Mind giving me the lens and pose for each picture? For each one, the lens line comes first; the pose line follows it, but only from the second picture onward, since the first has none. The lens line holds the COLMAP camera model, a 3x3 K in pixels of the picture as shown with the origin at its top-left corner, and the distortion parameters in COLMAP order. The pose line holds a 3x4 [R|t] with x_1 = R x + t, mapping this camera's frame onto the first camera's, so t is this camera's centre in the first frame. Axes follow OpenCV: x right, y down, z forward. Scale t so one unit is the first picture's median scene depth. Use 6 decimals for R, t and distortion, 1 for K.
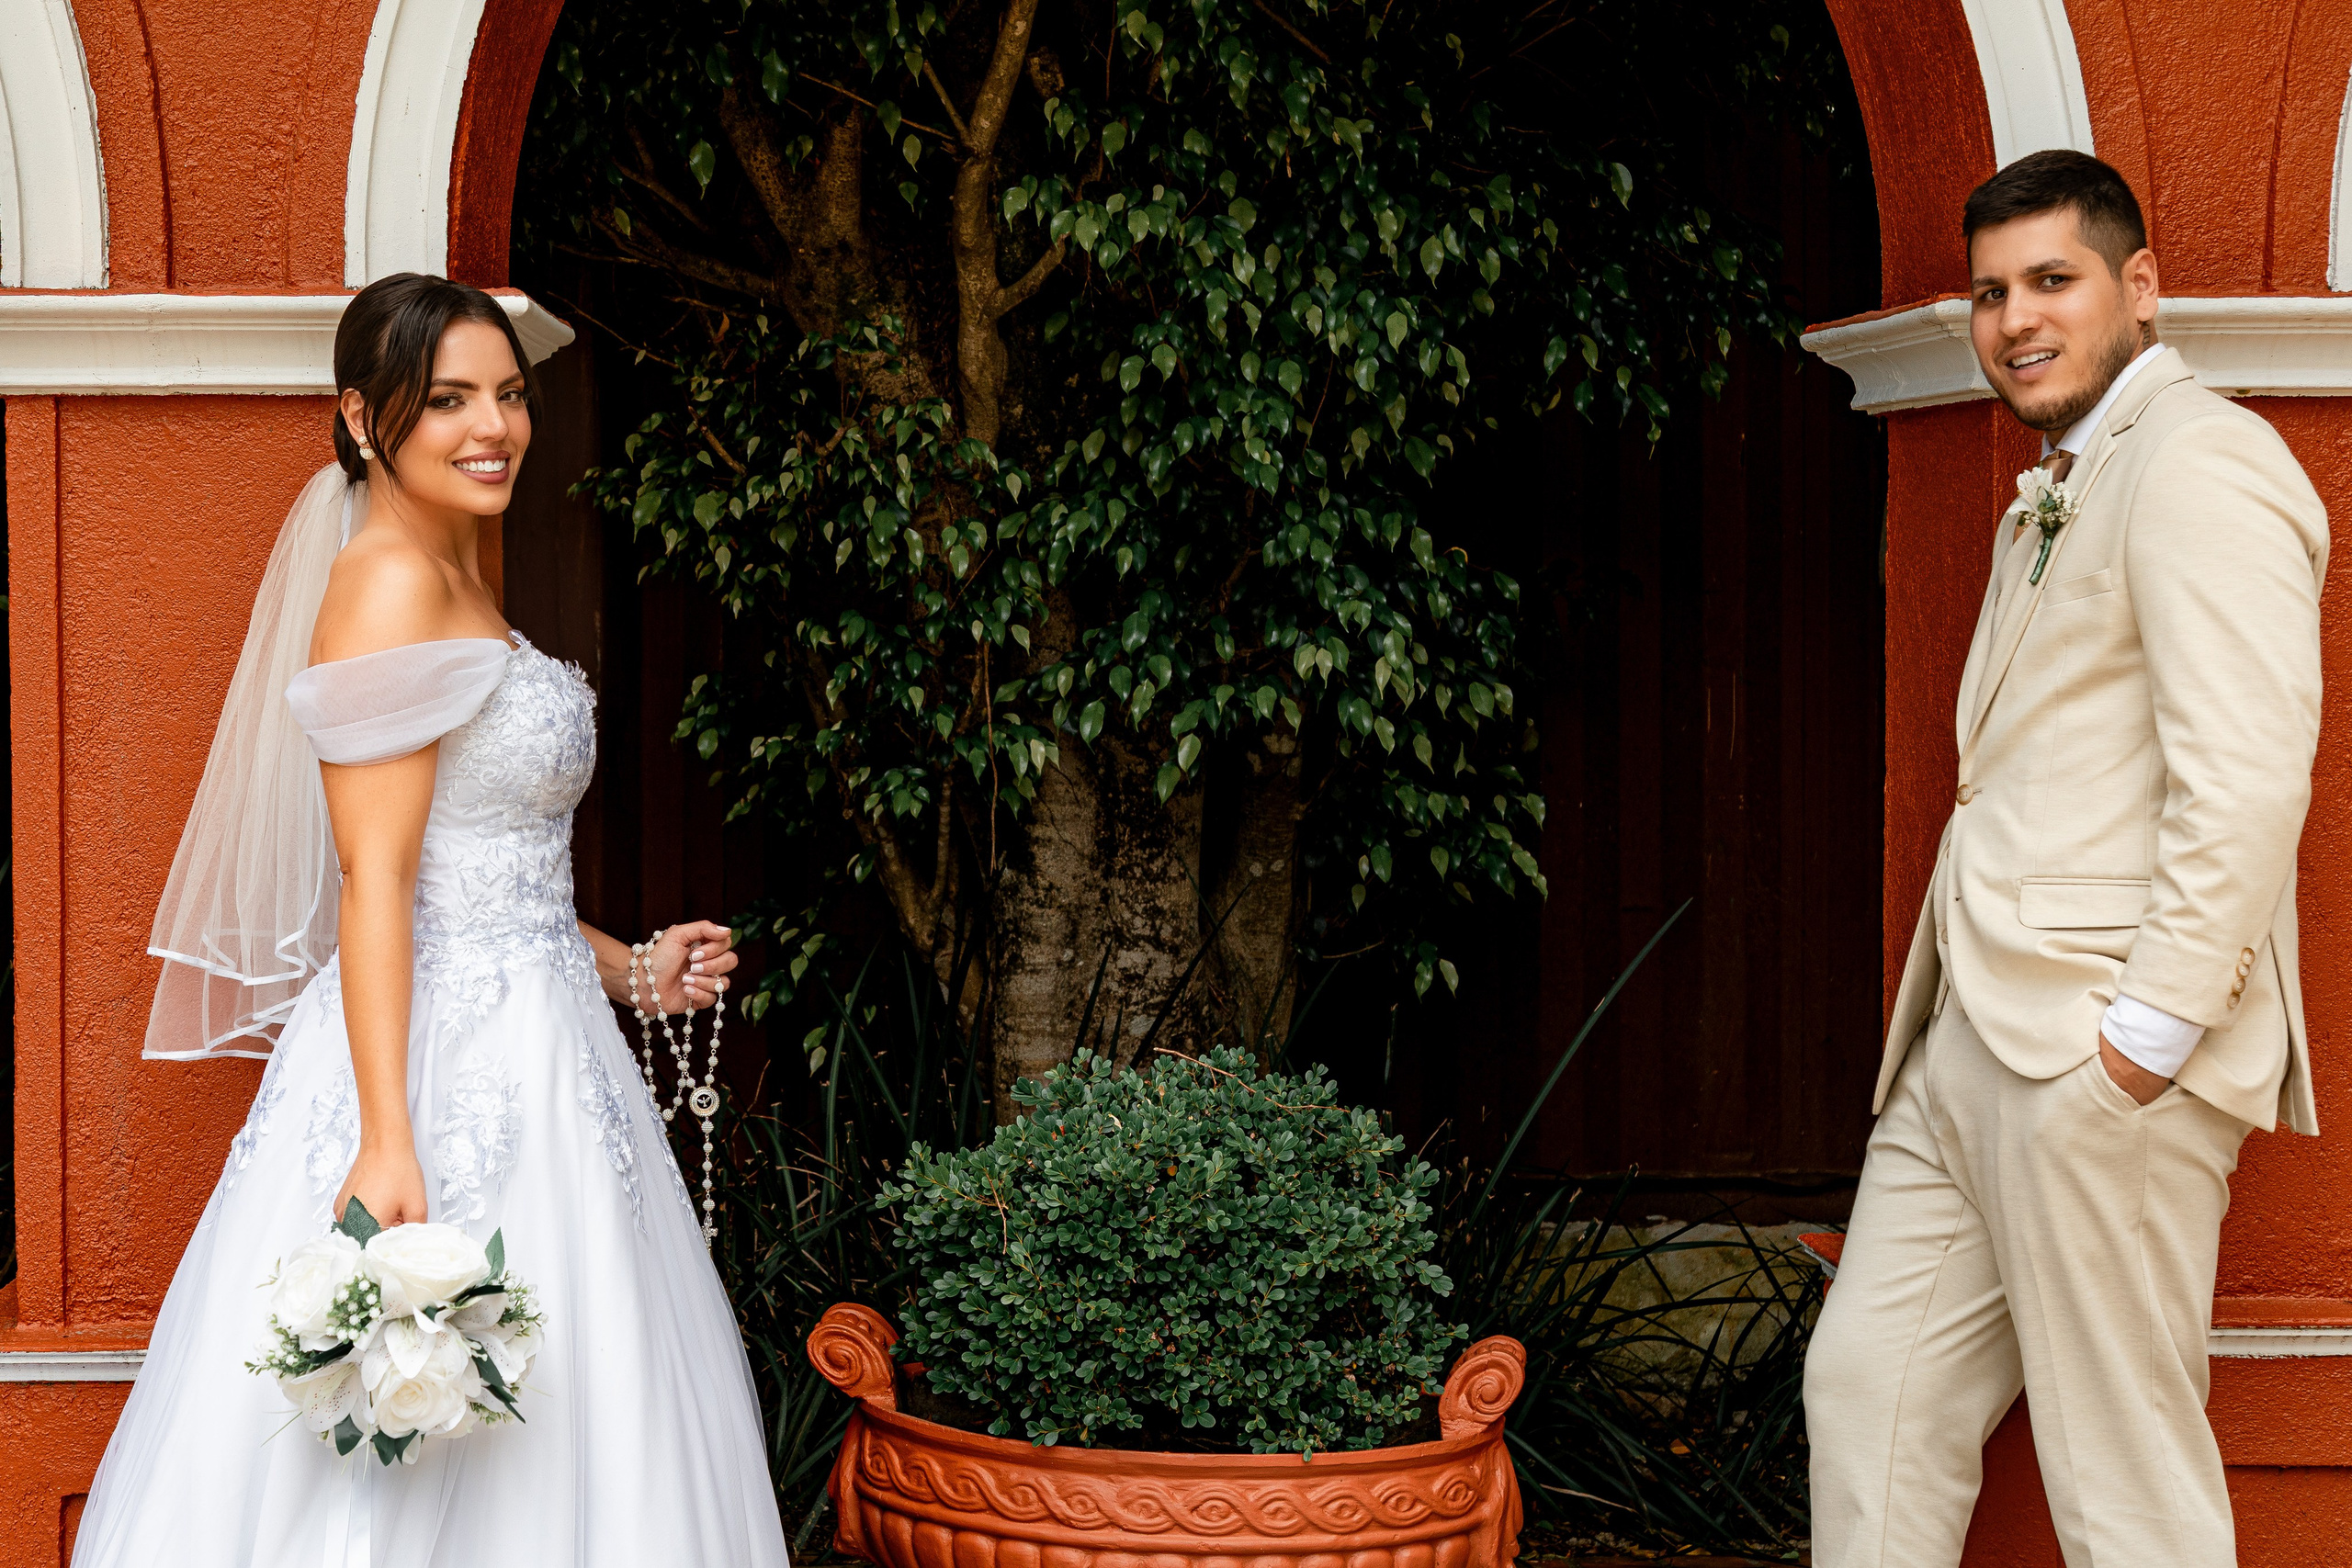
lens RADIAL K [[3399.0, 0, 1176.0], [0, 3399.0, 784.0], [0, 0, 1]] dist [0.005689, -0.123688]
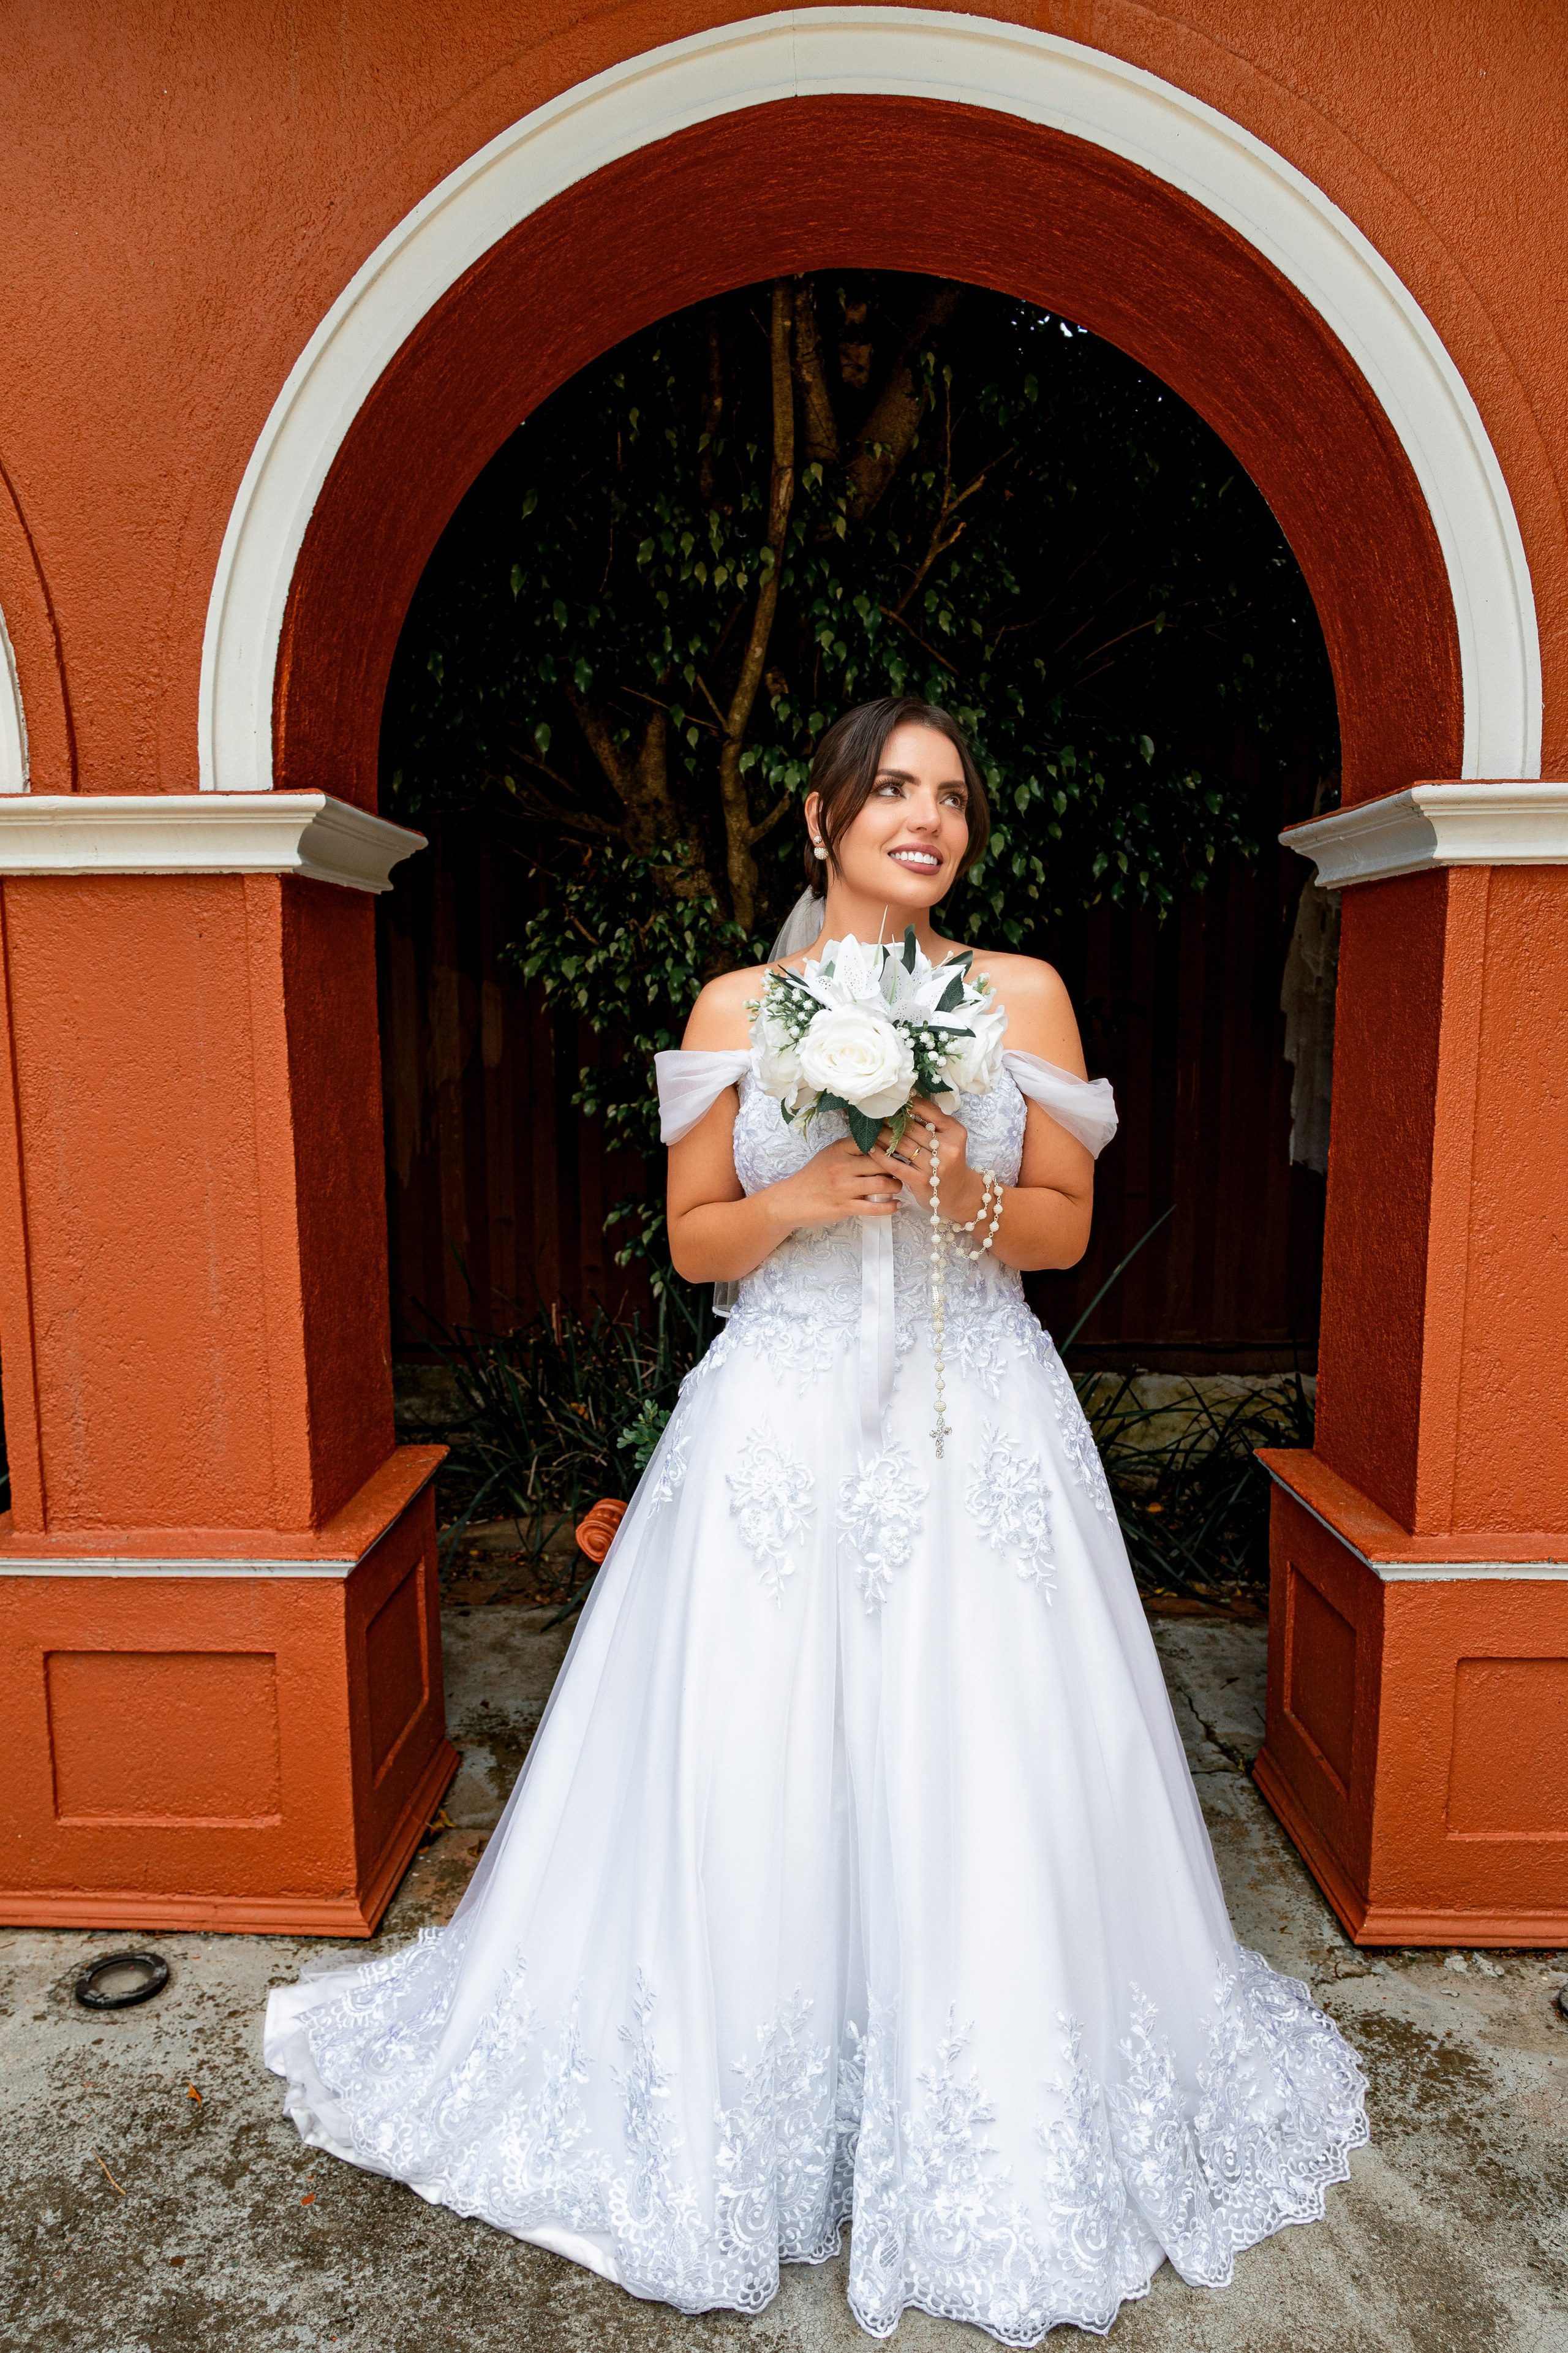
lens RADIAL K [[1285.8, 0, 812.0], [0, 1285.8, 1219.3], [0, 0, 1]] dist [0.000886, 0.001538]
pose [[0.995695, 0.011115, -0.092017, 0.035771], [-0.001772, 0.994885, 0.101001, -0.022764], [0.092669, -0.100403, 0.990622, 0.387172]]
